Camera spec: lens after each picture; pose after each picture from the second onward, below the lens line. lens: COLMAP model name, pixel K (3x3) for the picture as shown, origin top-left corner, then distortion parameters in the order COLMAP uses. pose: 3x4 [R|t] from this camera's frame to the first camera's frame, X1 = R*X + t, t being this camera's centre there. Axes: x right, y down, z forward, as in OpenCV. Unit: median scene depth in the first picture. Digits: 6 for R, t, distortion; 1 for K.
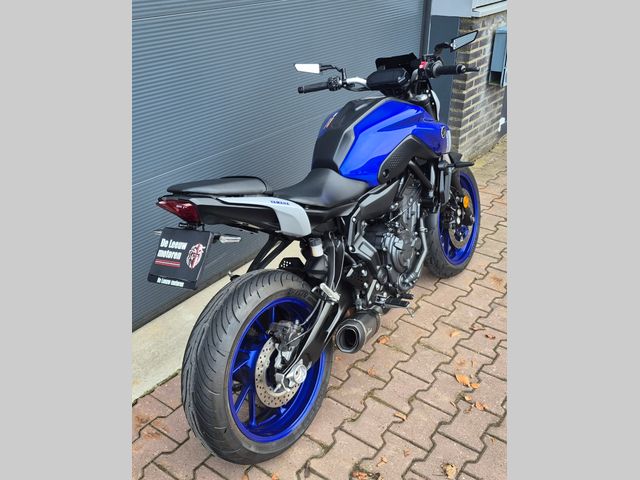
lens RADIAL K [[578.8, 0, 320.0], [0, 578.8, 240.0], [0, 0, 1]] dist [0.017877, -0.014807]
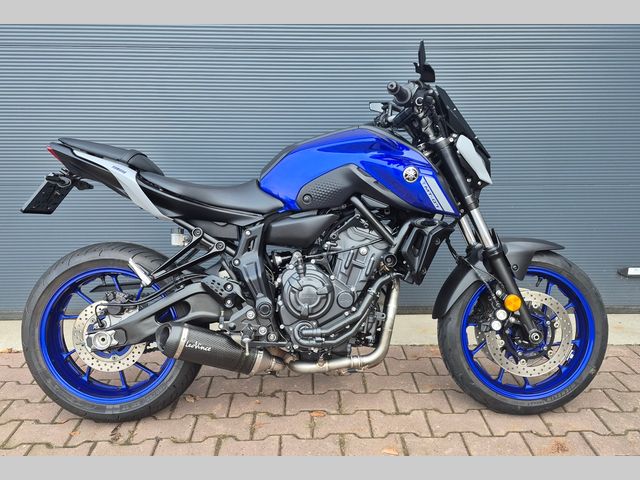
lens RADIAL K [[578.8, 0, 320.0], [0, 578.8, 240.0], [0, 0, 1]] dist [0.017877, -0.014807]
pose [[0.630613, 0.206240, -0.748192, 0.783270], [-0.367355, 0.928531, -0.053675, -0.016201], [0.683650, 0.308701, 0.661307, 0.439608]]
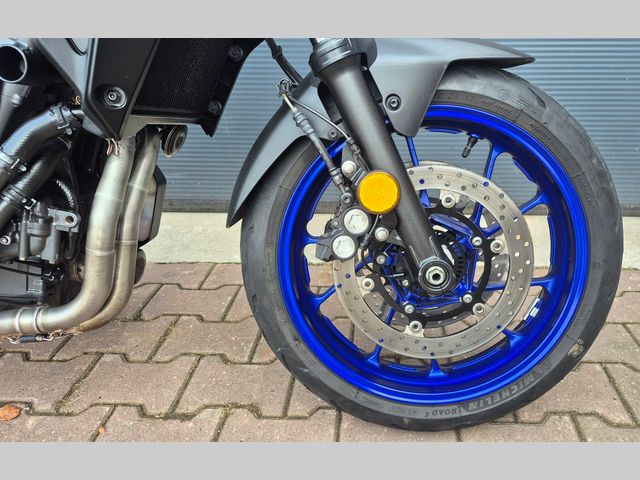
lens RADIAL K [[578.8, 0, 320.0], [0, 578.8, 240.0], [0, 0, 1]] dist [0.017877, -0.014807]
pose [[0.591608, 0.345537, -0.728426, 0.574684], [-0.377518, 0.917056, 0.128406, -0.085893], [0.712377, 0.199028, 0.672984, 0.987938]]
